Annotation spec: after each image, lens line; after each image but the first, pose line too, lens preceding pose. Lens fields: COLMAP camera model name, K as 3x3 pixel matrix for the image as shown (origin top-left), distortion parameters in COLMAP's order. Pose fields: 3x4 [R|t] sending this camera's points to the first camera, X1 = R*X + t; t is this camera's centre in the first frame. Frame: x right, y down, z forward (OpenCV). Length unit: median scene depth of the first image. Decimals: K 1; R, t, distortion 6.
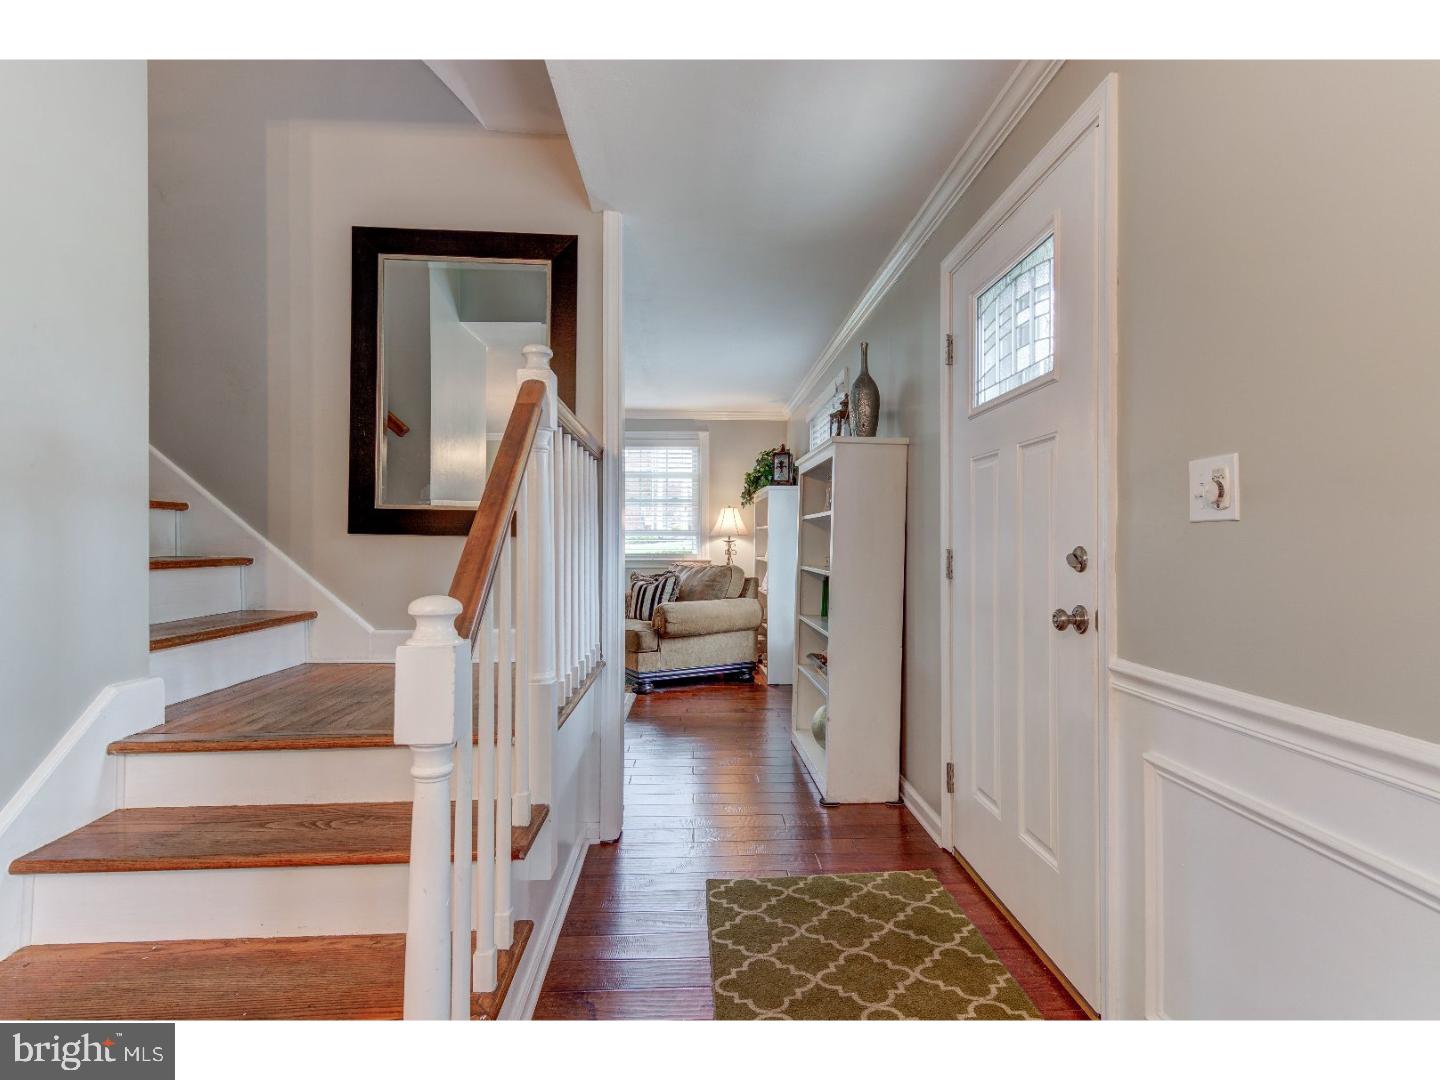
lens RADIAL K [[721.8, 0, 717.7], [0, 721.8, 545.0], [0, 0, 1]] dist [0.025466, -0.011738]
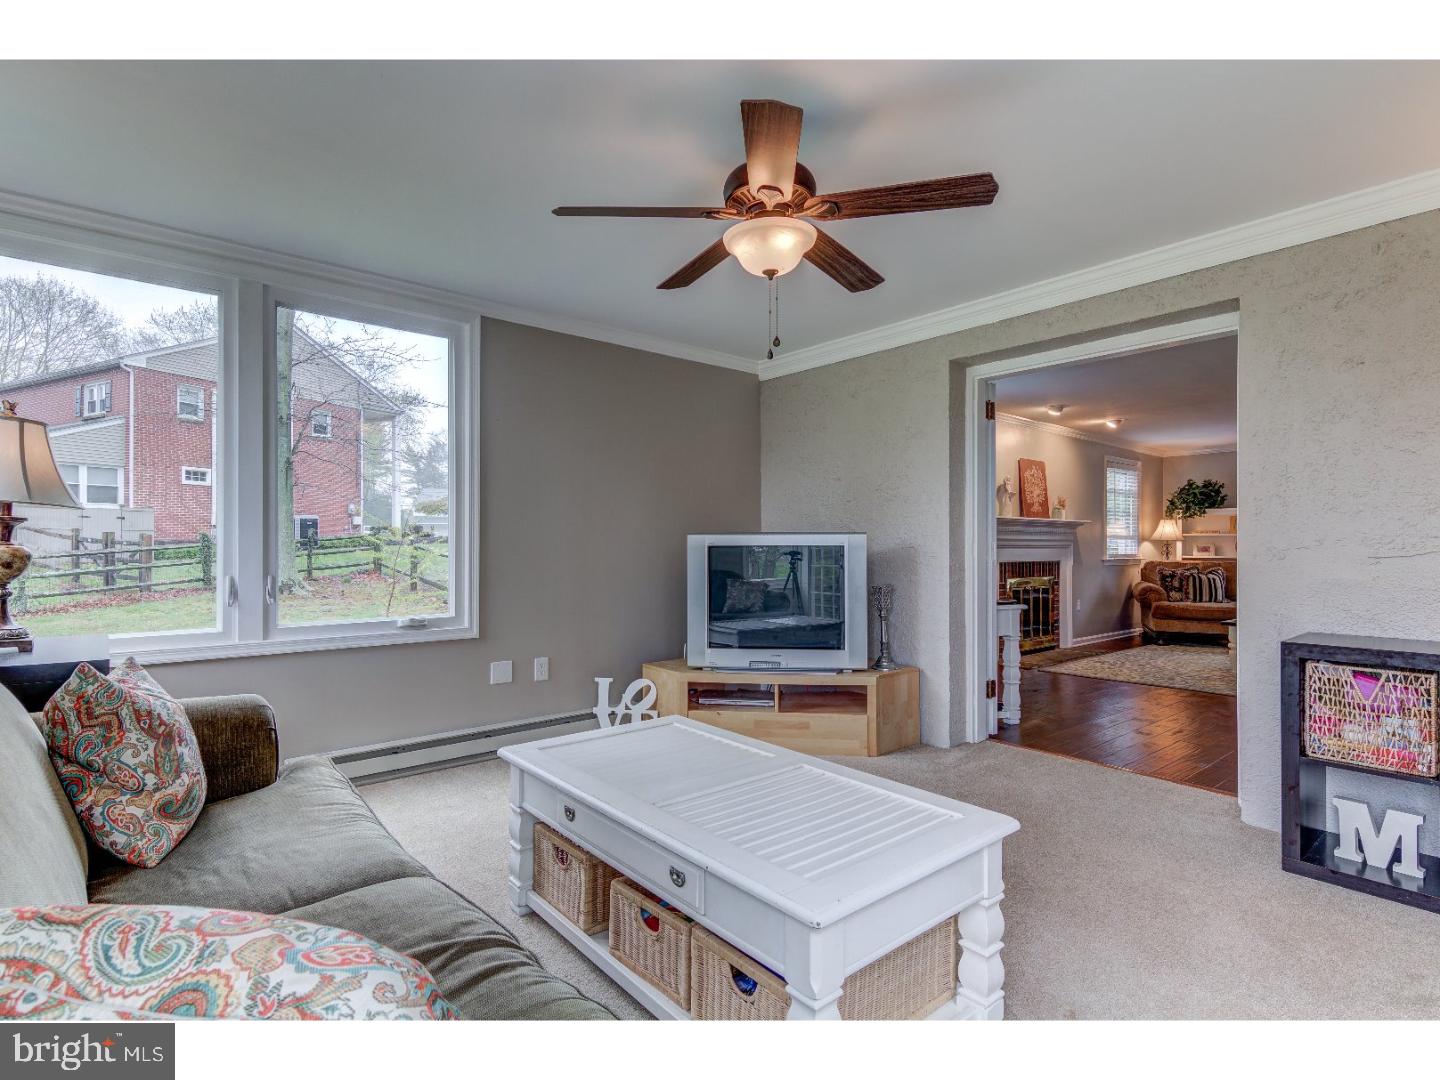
lens RADIAL K [[721.8, 0, 717.7], [0, 721.8, 545.0], [0, 0, 1]] dist [0.025466, -0.011738]
pose [[0.789324, 0.002848, 0.613970, -1.723115], [0.000206, 0.999988, -0.004904, 0.002912], [-0.613977, 0.003997, 0.789314, 0.505872]]
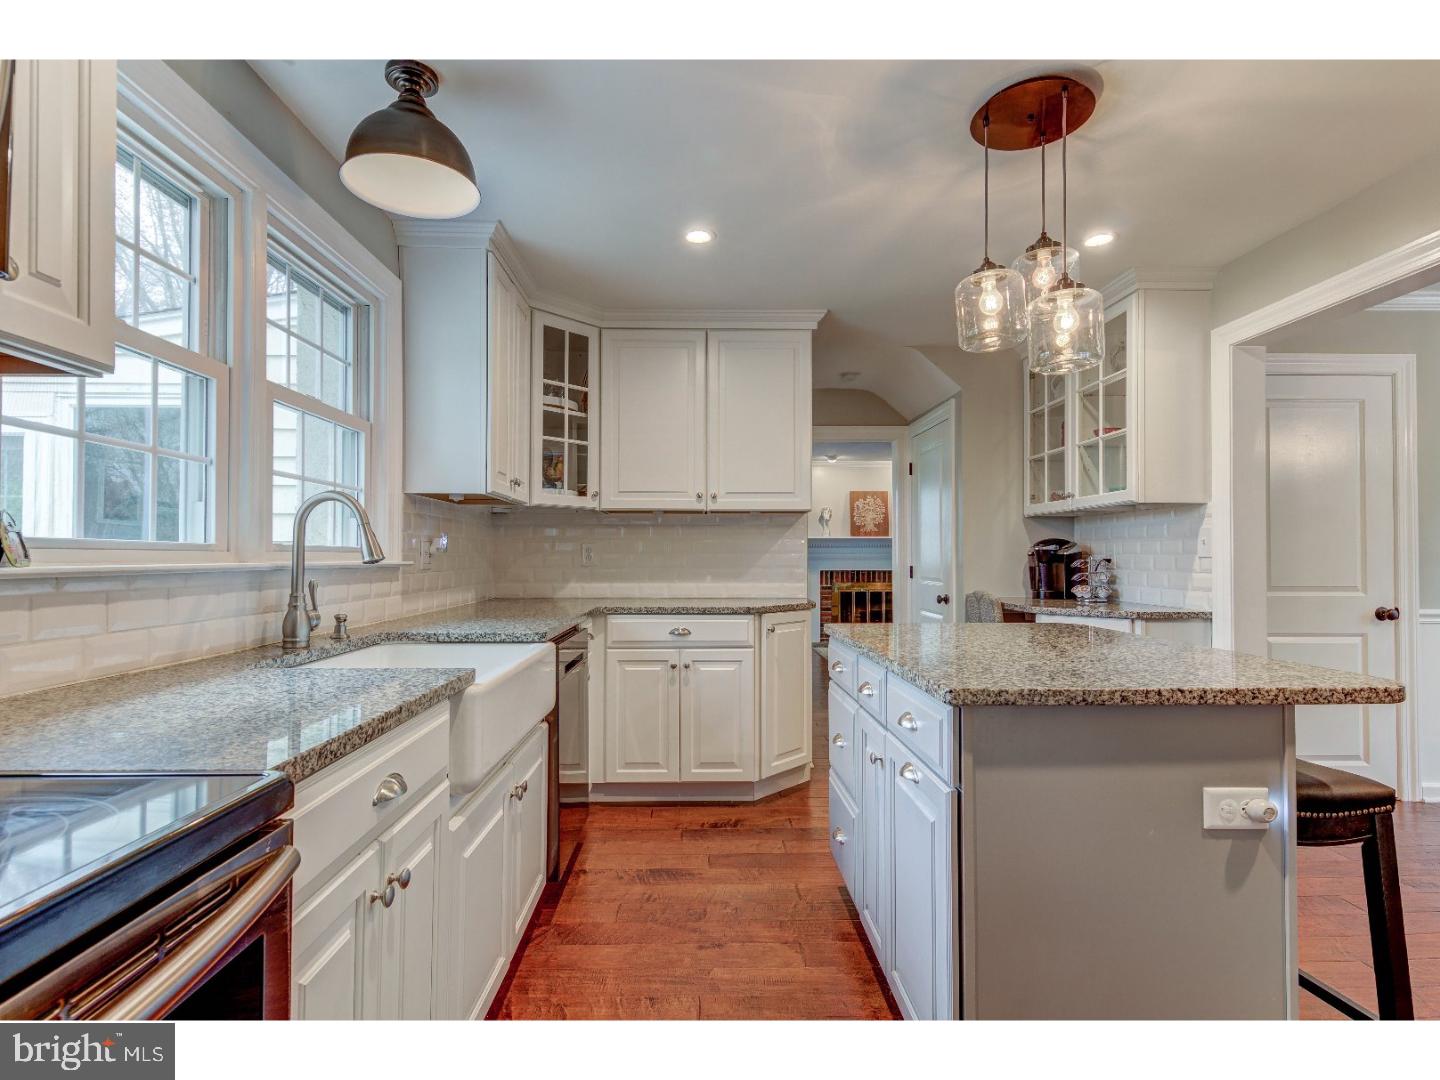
lens RADIAL K [[721.8, 0, 717.7], [0, 721.8, 545.0], [0, 0, 1]] dist [0.025466, -0.011738]
pose [[0.999952, 0.000098, -0.009832, -0.828508], [-0.000285, 0.999818, -0.019075, 0.000101], [0.009828, 0.019077, 0.999770, -0.466979]]
